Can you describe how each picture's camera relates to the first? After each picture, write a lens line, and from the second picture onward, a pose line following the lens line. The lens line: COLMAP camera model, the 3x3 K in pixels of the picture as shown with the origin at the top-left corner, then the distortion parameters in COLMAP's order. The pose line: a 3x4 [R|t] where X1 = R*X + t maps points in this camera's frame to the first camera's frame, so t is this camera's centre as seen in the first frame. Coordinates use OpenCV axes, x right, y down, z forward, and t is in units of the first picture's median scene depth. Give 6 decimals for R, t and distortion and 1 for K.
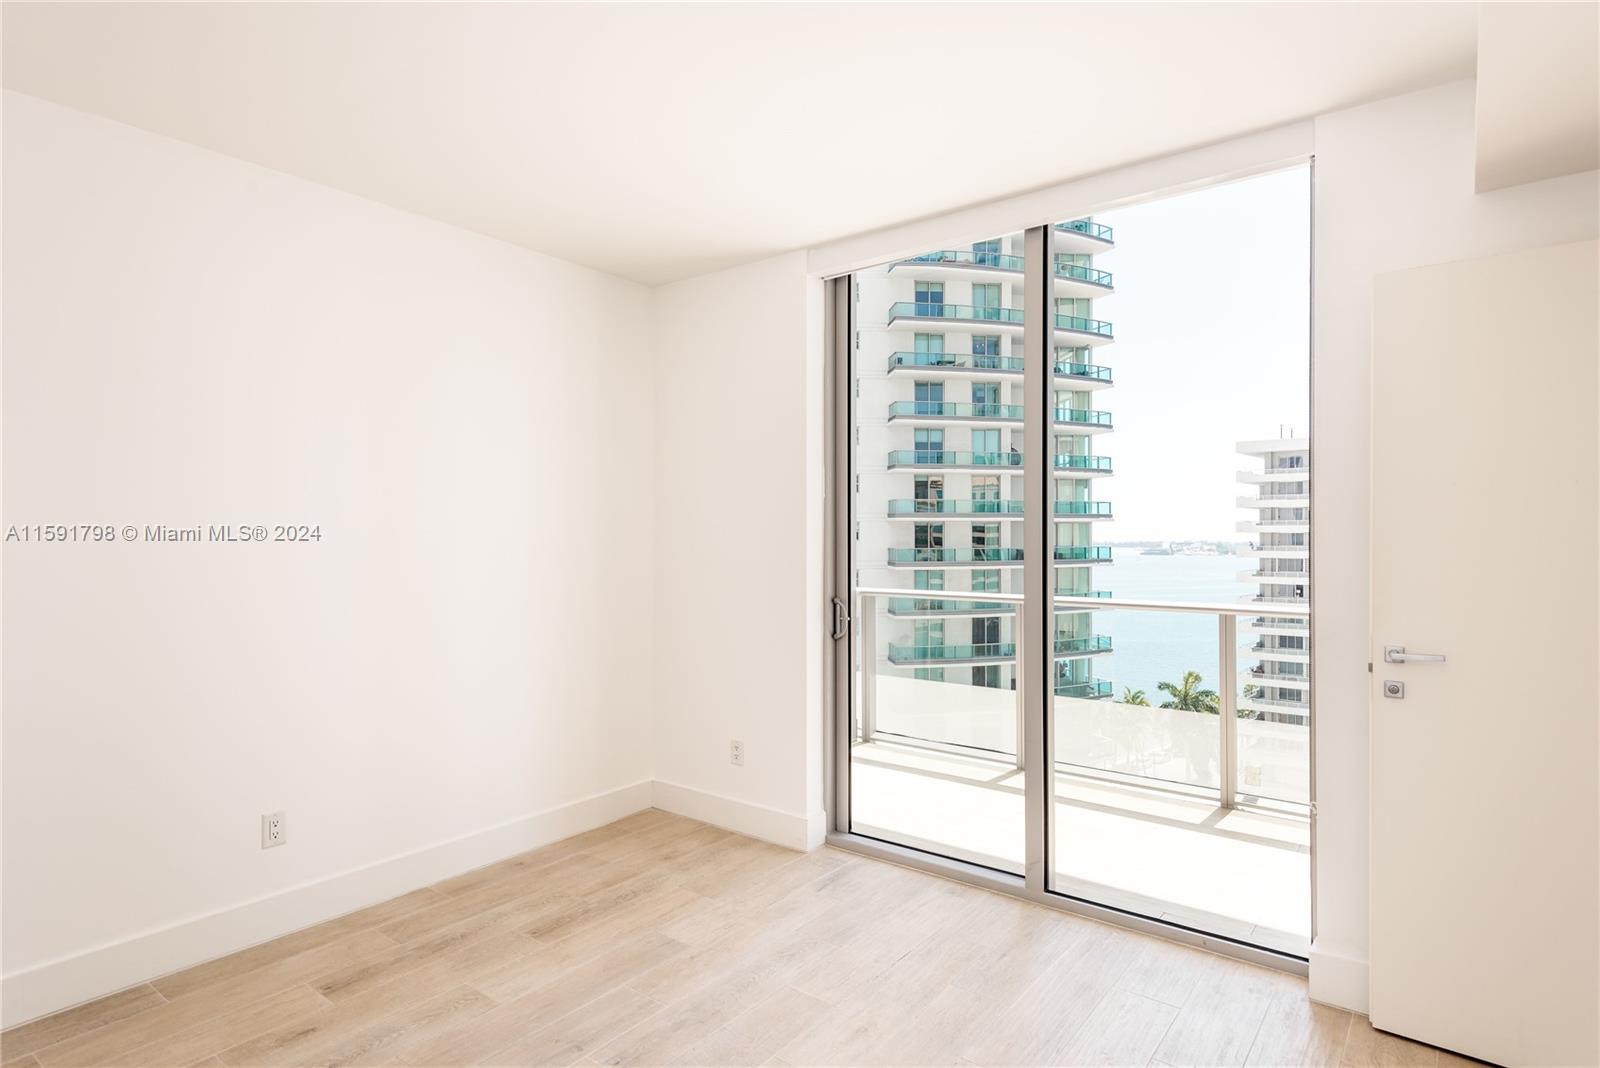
lens RADIAL K [[848.7, 0, 801.3], [0, 848.7, 535.5], [0, 0, 1]] dist [0.046931, -0.034808]
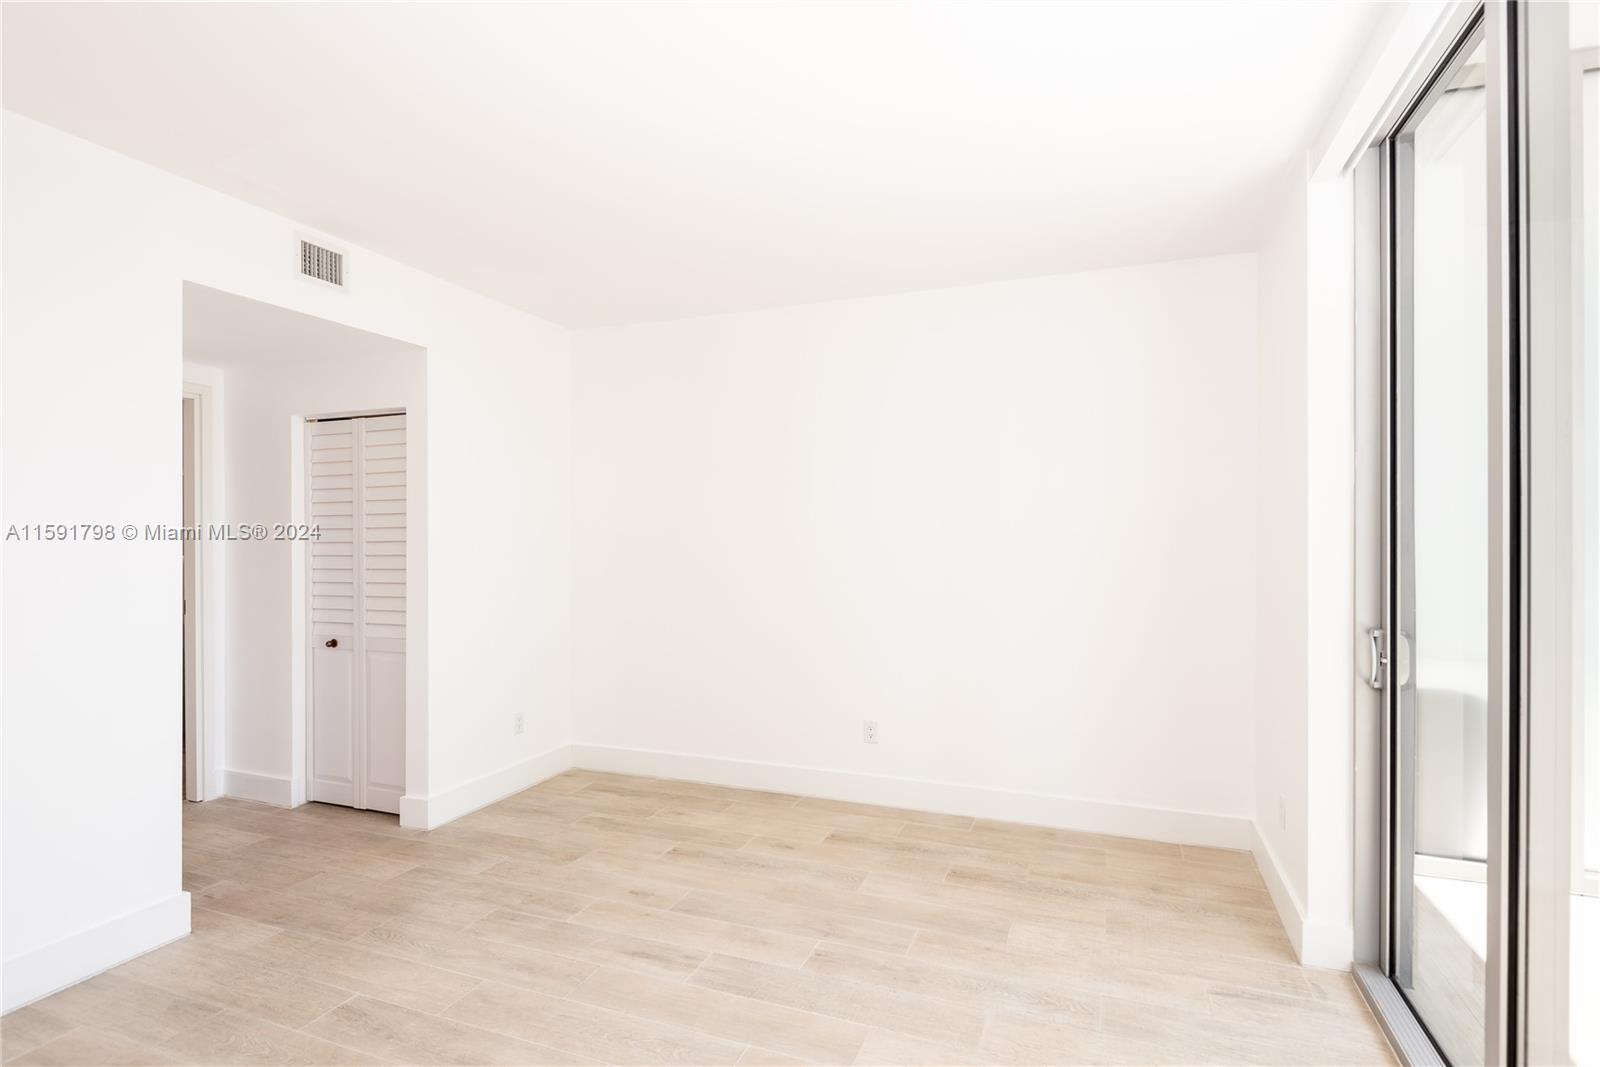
lens RADIAL K [[800.7, 0, 800.0], [0, 800.7, 533.5], [0, 0, 1]] dist [0.000250, -0.000191]
pose [[0.282109, -0.001463, -0.959381, 0.646104], [-0.001251, 0.999997, -0.001893, 0.001294], [0.959382, 0.001734, 0.282106, 0.462123]]
